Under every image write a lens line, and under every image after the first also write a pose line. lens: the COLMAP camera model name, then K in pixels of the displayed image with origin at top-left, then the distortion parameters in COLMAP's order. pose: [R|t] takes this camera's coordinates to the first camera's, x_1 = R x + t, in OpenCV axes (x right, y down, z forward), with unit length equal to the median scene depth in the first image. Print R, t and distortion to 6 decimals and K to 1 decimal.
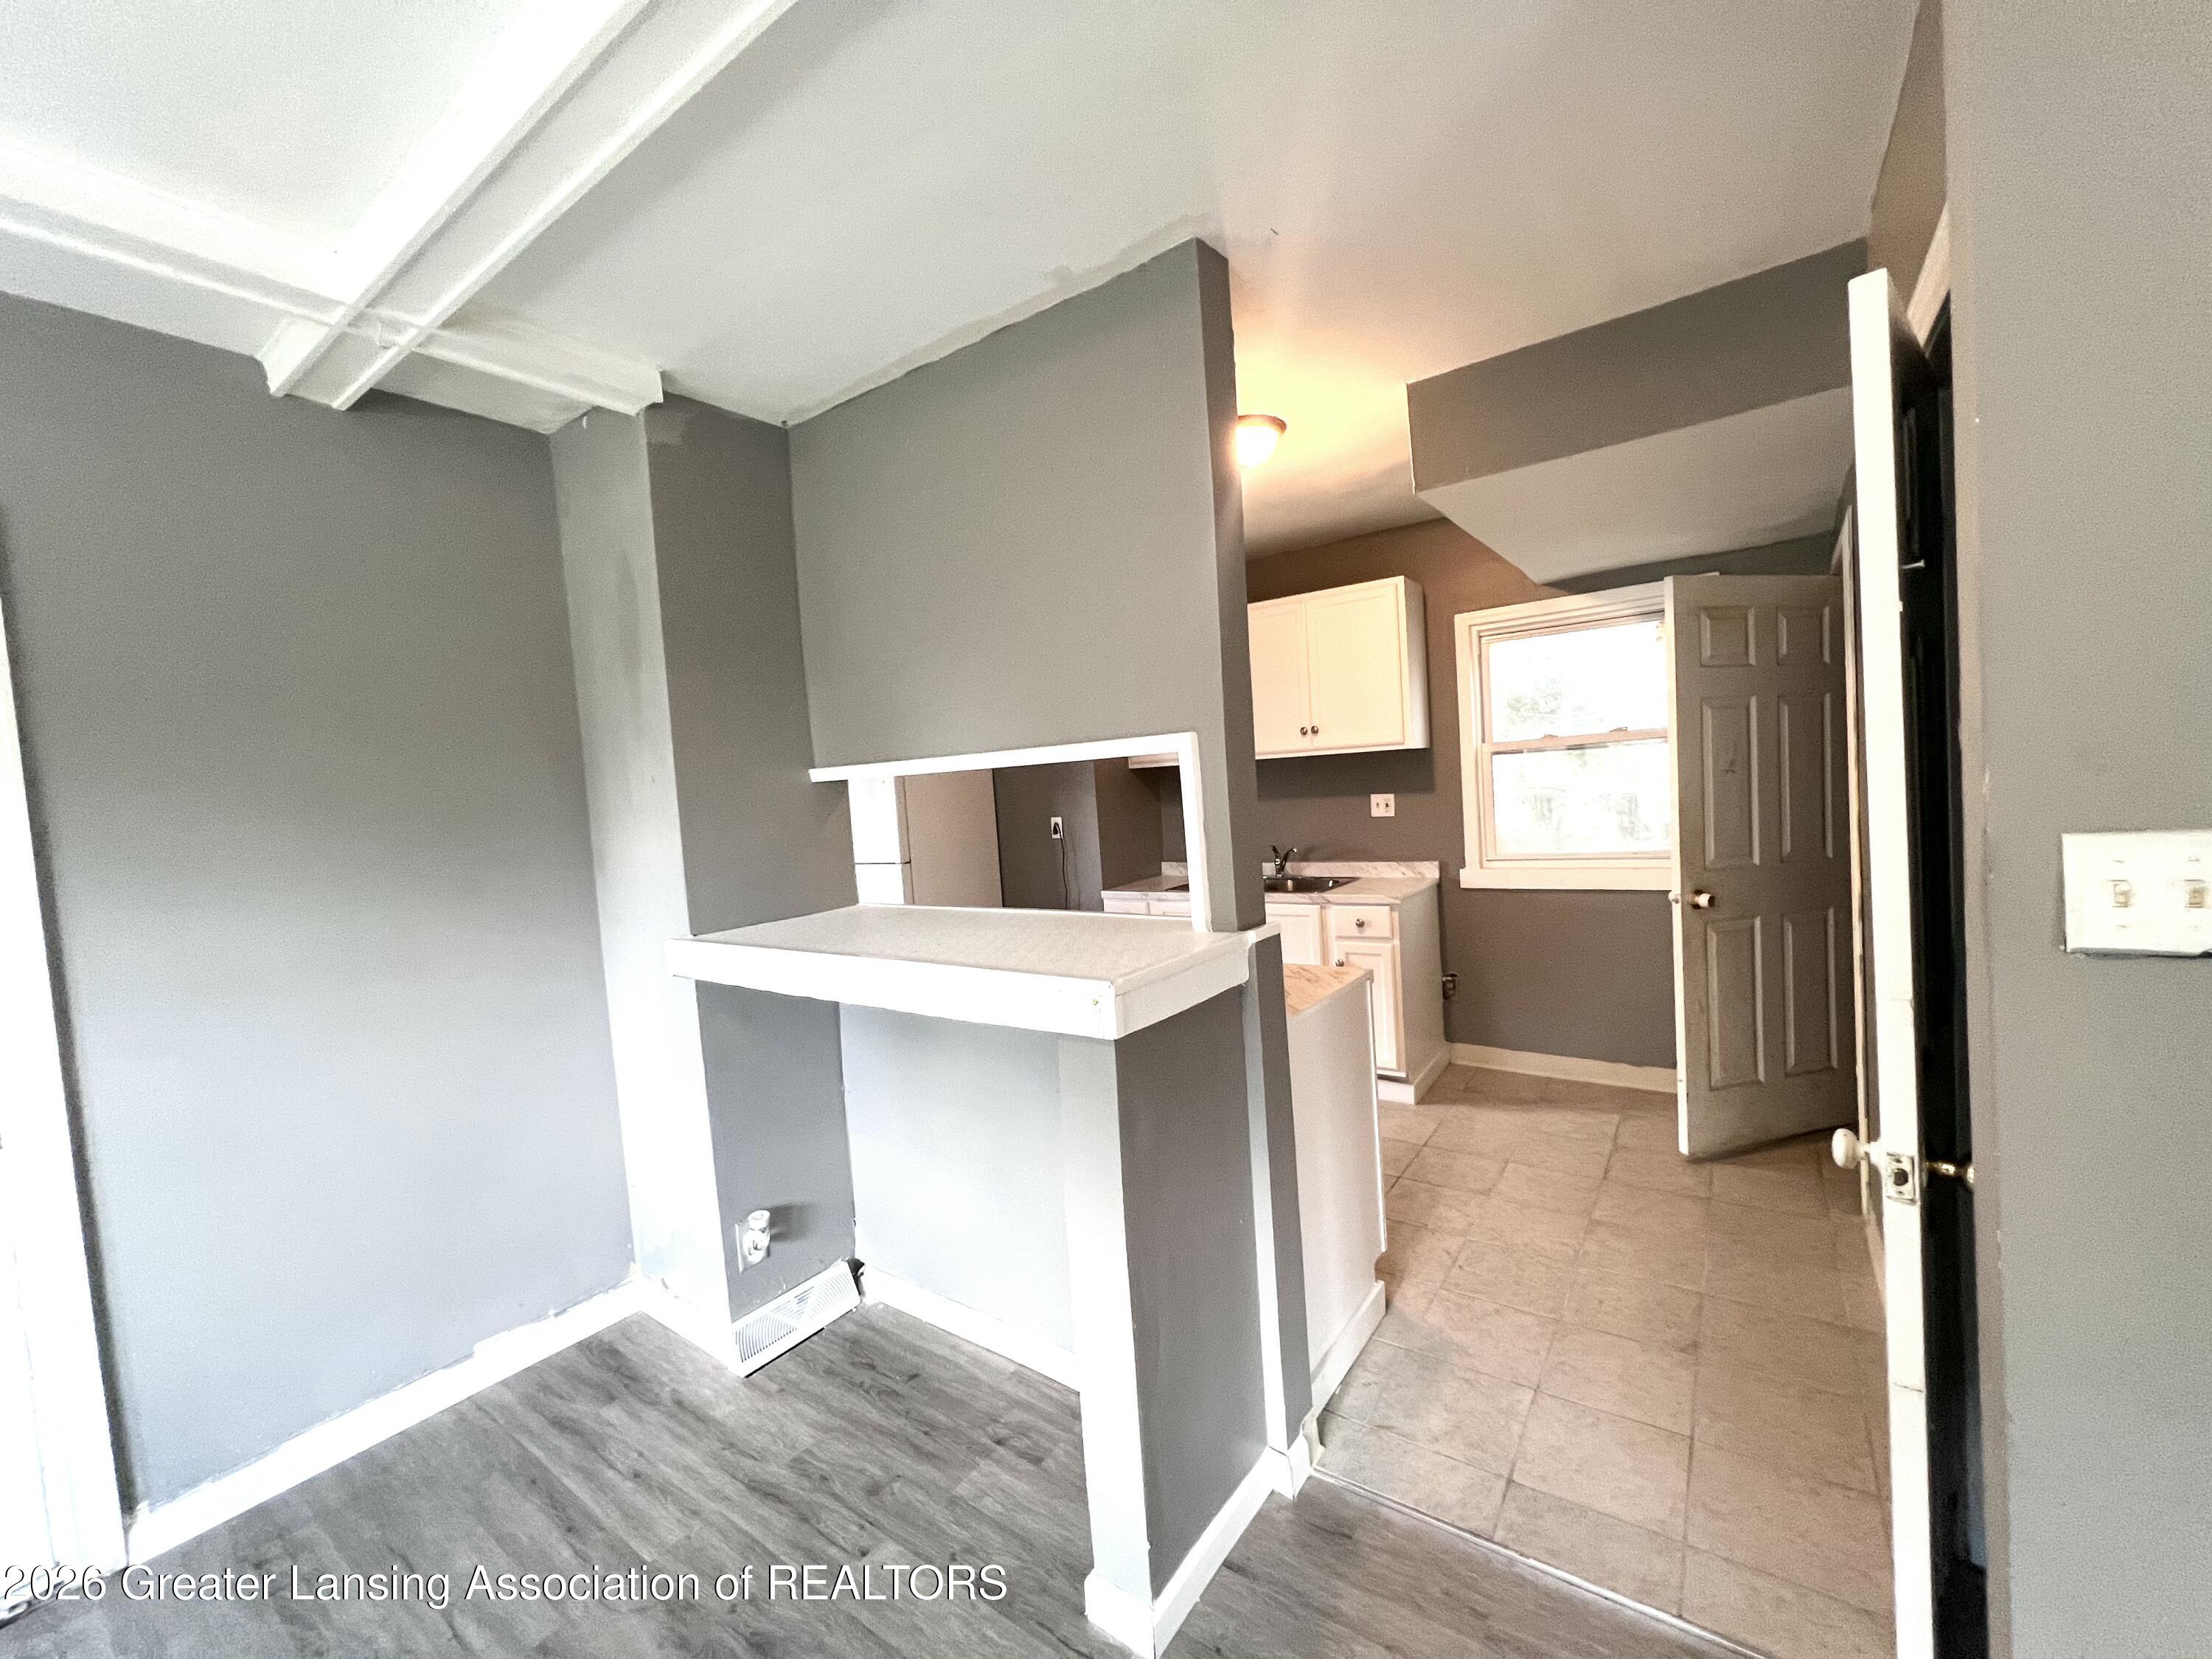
lens RADIAL K [[878.6, 0, 1099.2], [0, 878.6, 822.1], [0, 0, 1]] dist [-0.001951, 0.000116]
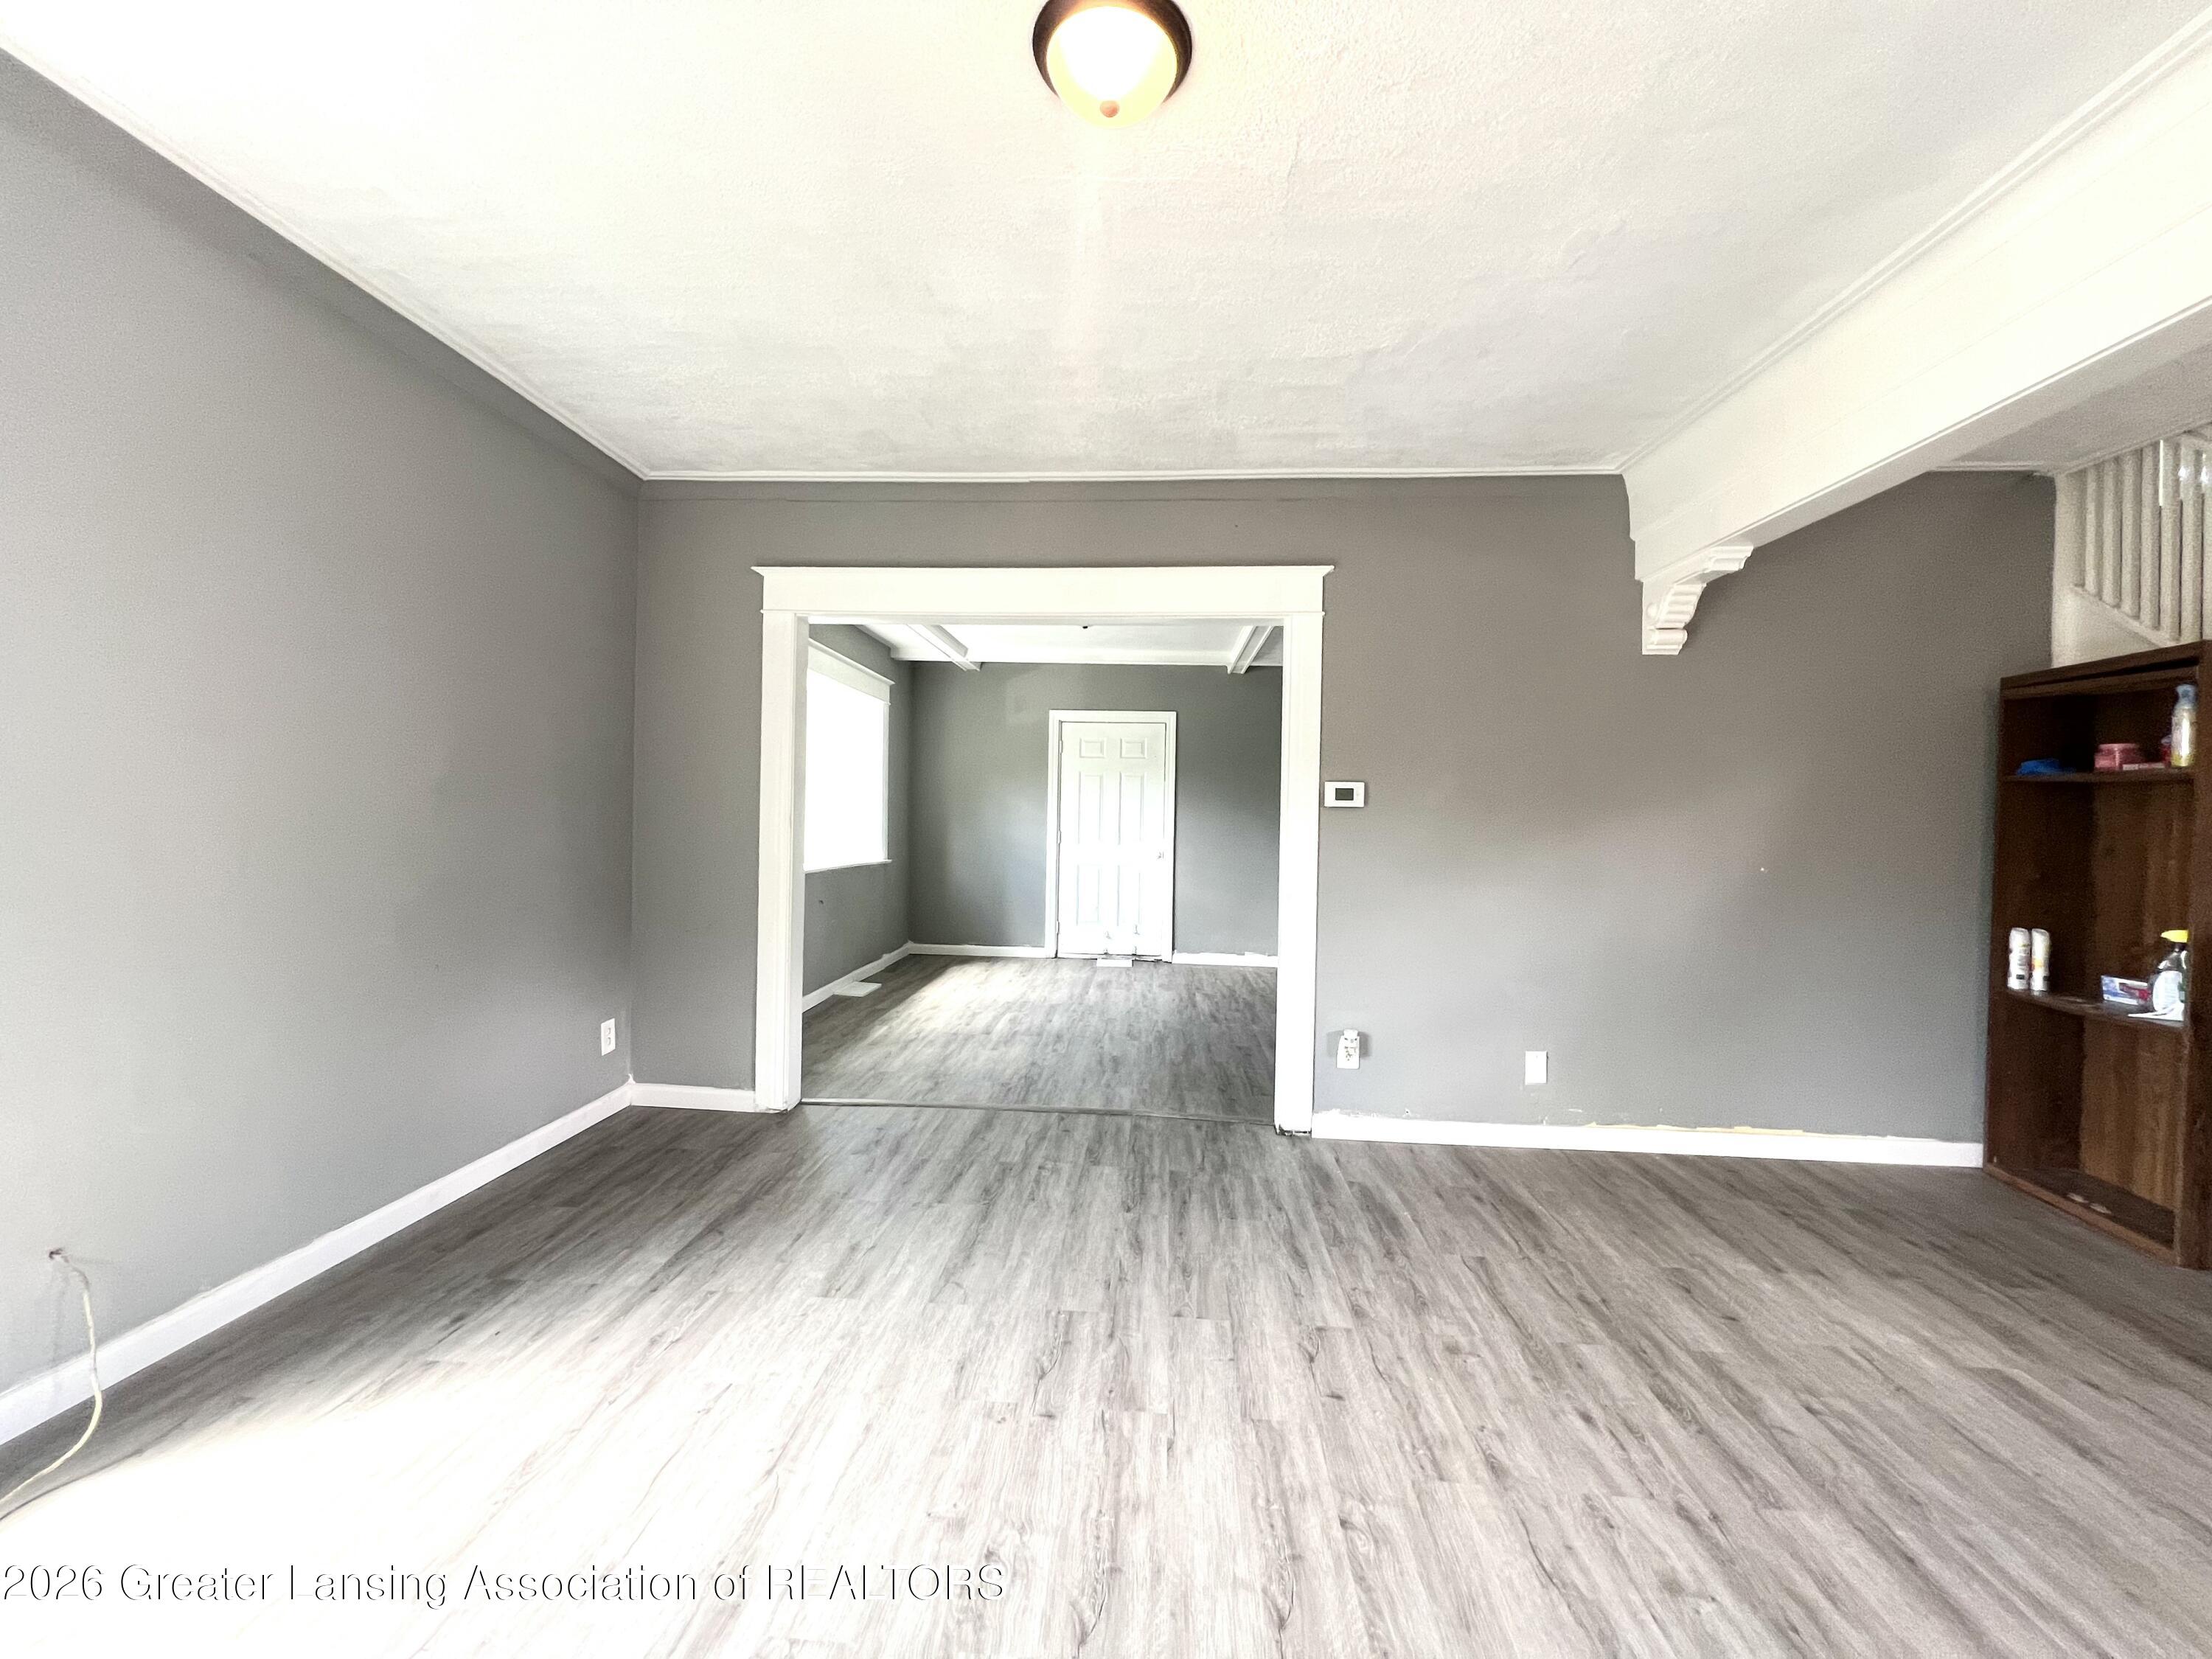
lens RADIAL K [[887.5, 0, 1103.9], [0, 887.5, 825.6], [0, 0, 1]] dist [-0.002957, -0.000191]
pose [[0.532356, 0.082201, -0.842520, 1.837792], [-0.096404, 0.994686, 0.036133, 0.060212], [0.841013, 0.061987, 0.537452, -1.308200]]
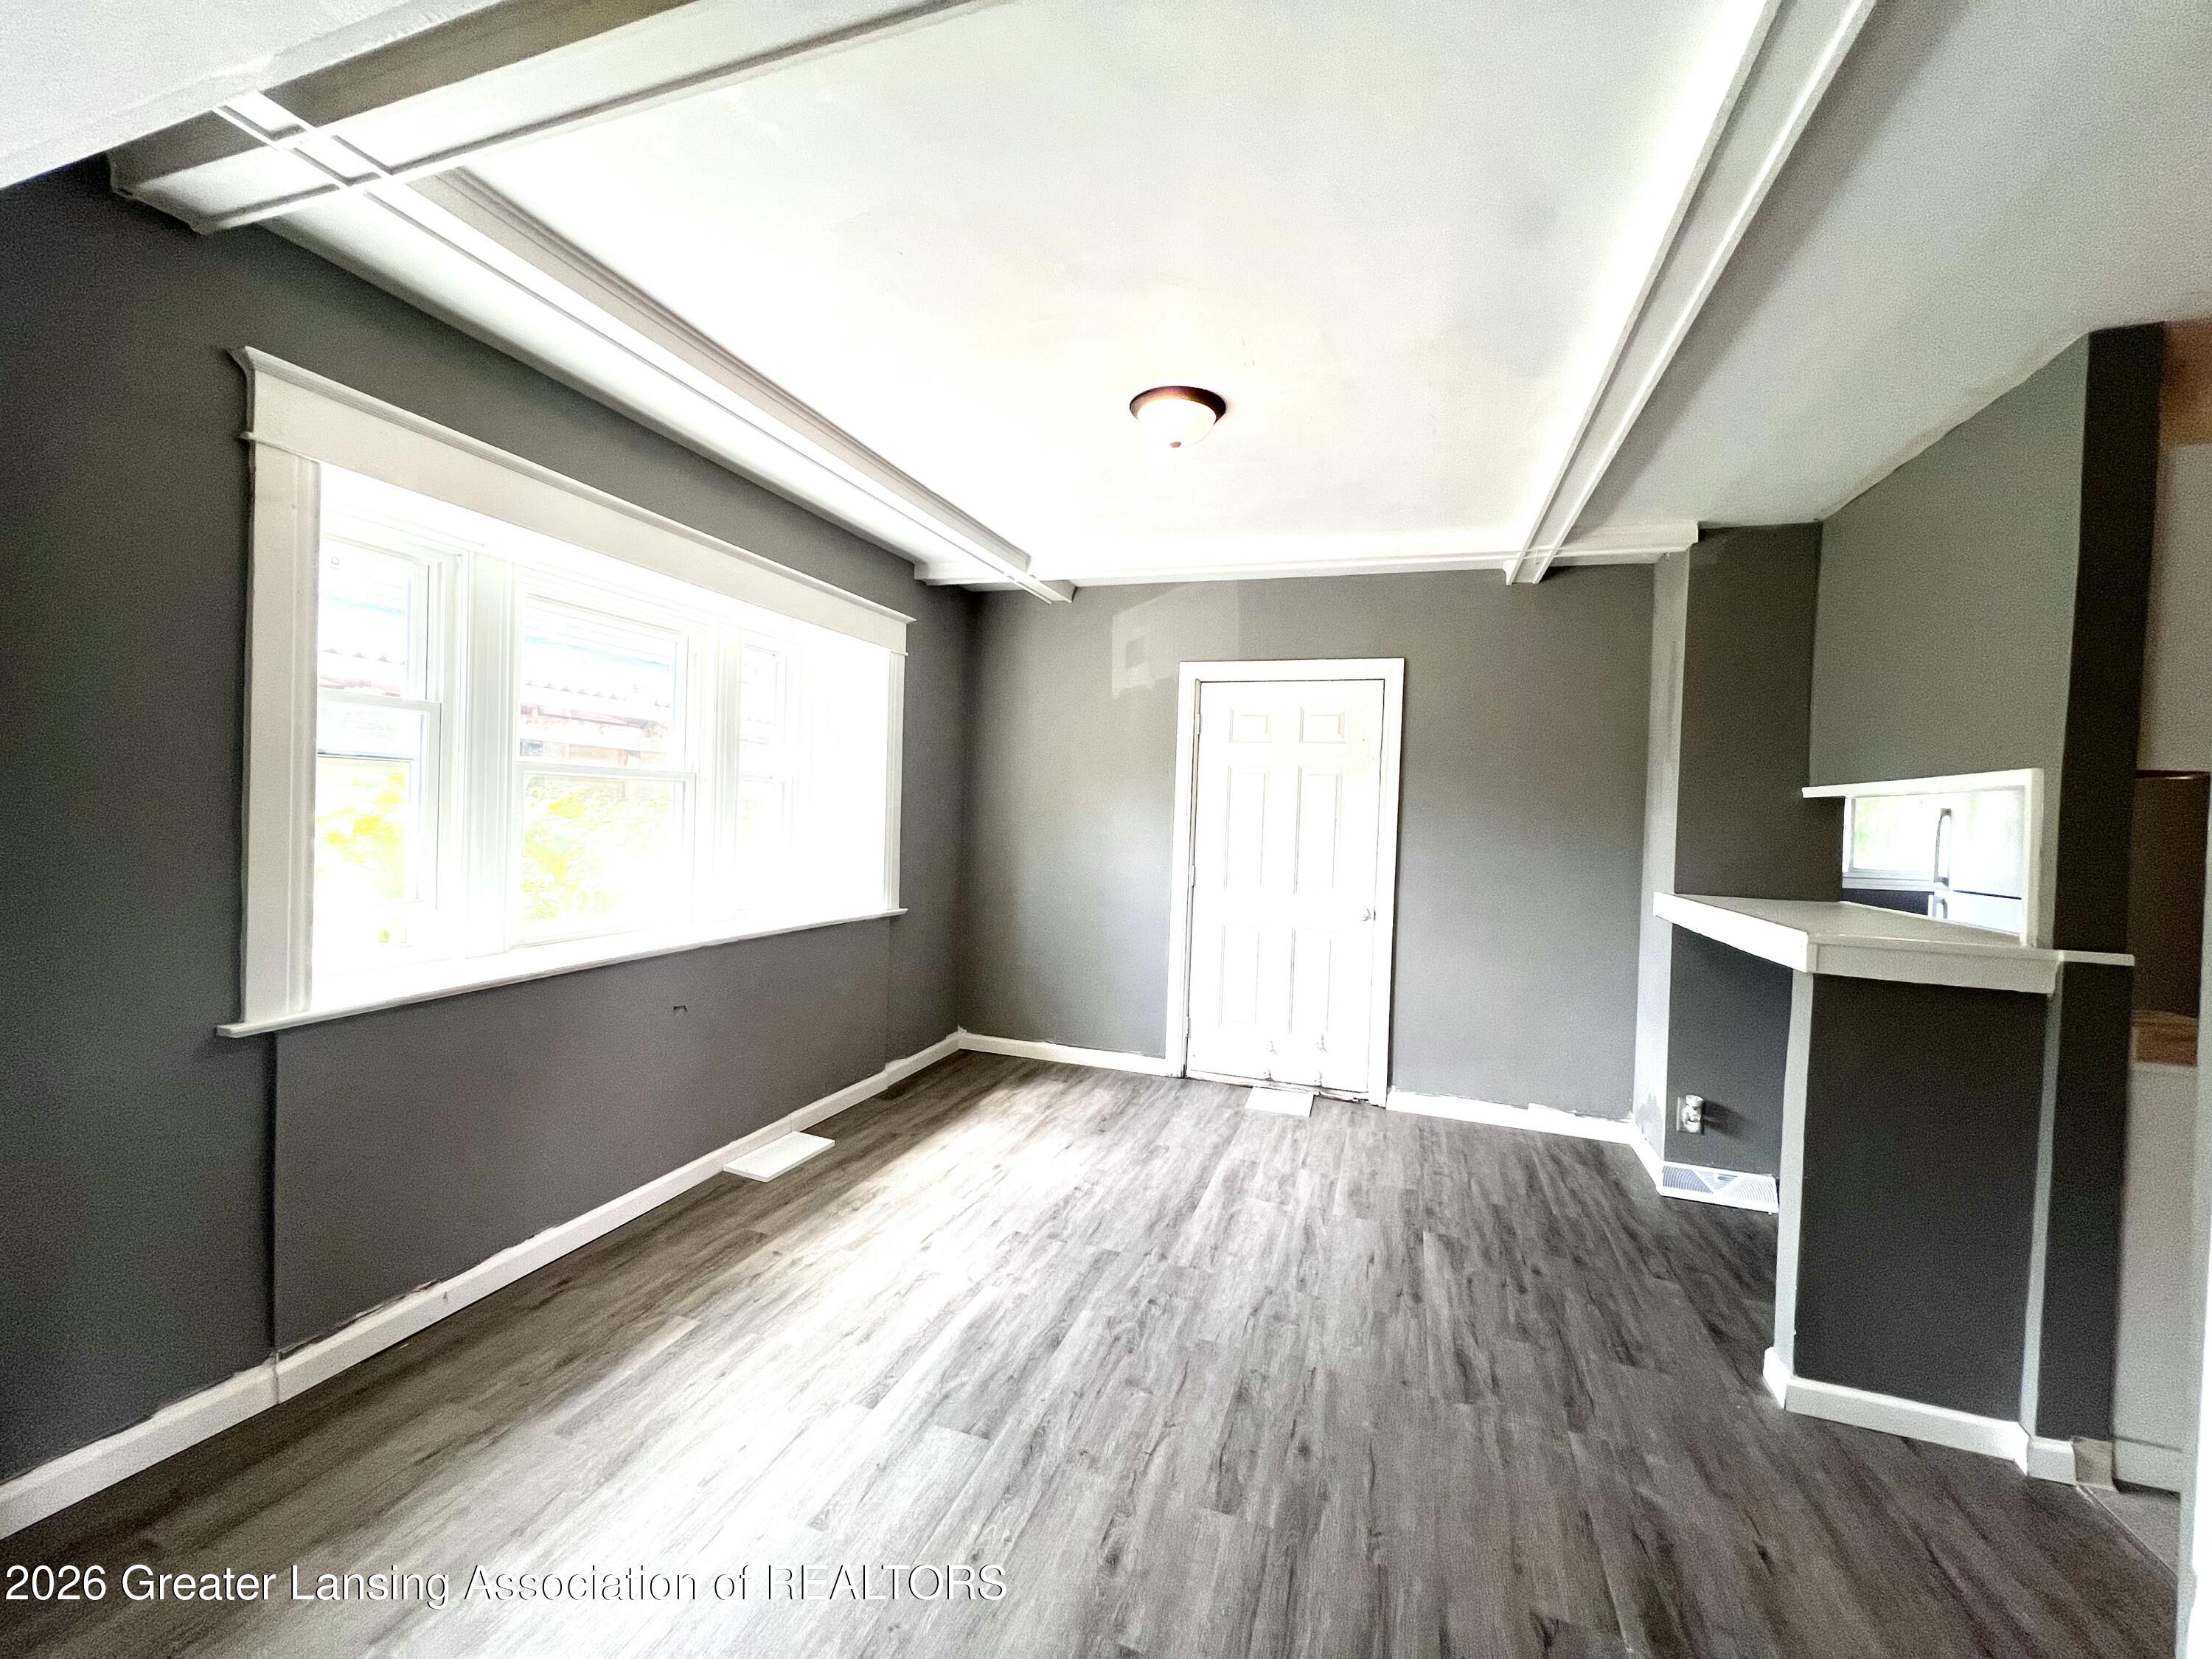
lens RADIAL K [[886.8, 0, 1105.6], [0, 886.8, 825.4], [0, 0, 1]] dist [-0.001225, 0.000048]
pose [[0.289715, 0.094521, -0.952434, 0.707809], [-0.102103, 0.992485, 0.067438, 0.012028], [0.951651, 0.077709, 0.297189, -0.391936]]
